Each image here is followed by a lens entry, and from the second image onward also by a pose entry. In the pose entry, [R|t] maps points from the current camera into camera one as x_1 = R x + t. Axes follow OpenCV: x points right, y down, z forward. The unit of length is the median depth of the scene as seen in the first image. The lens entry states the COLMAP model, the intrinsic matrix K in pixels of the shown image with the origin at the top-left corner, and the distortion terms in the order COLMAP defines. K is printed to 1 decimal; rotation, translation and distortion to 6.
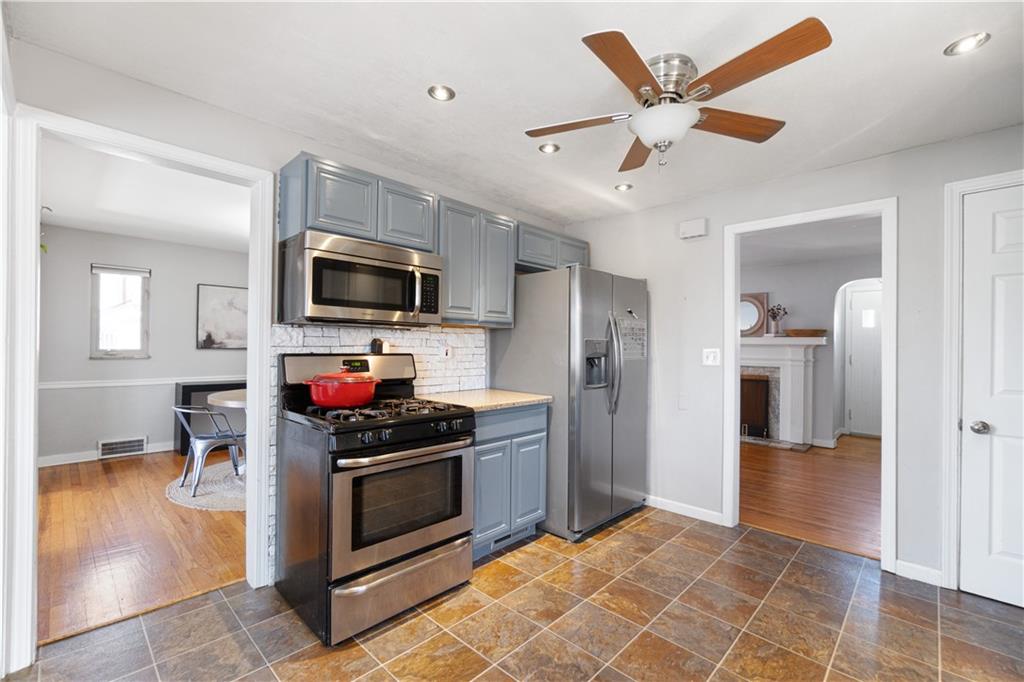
lens RADIAL K [[444.0, 0, 514.0], [0, 444.0, 348.7], [0, 0, 1]] dist [0.002287, 0.000310]
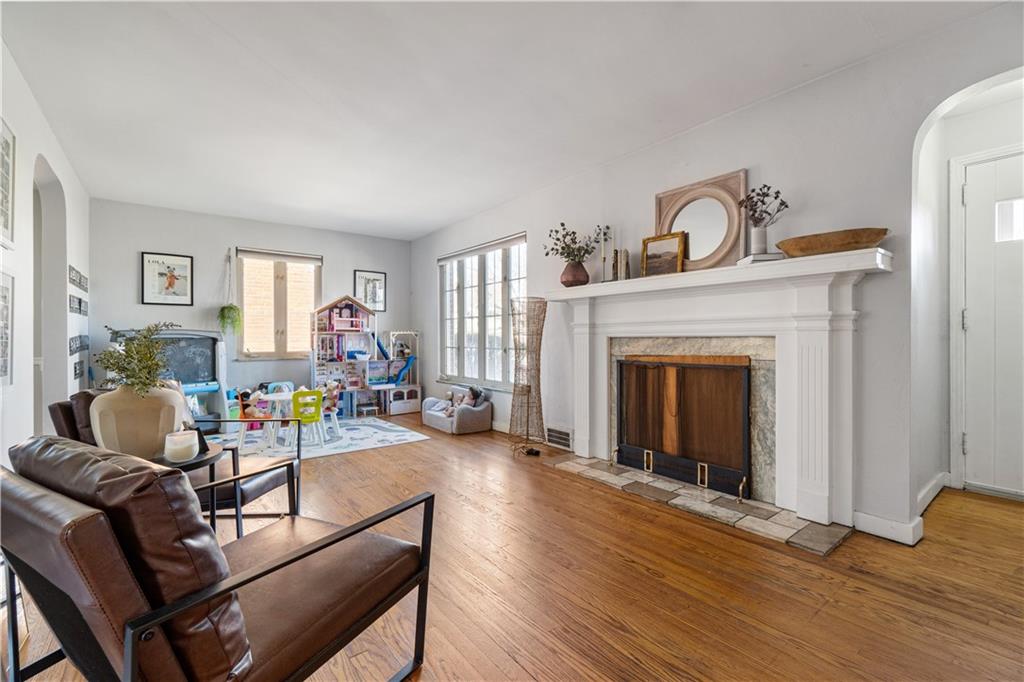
lens RADIAL K [[444.0, 0, 511.6], [0, 444.0, 336.8], [0, 0, 1]] dist [0.002287, 0.000310]
pose [[0.988877, -0.005331, -0.148639, 0.420410], [0.004640, 0.999977, -0.005002, 0.044725], [0.148662, 0.004256, 0.988879, 0.551095]]
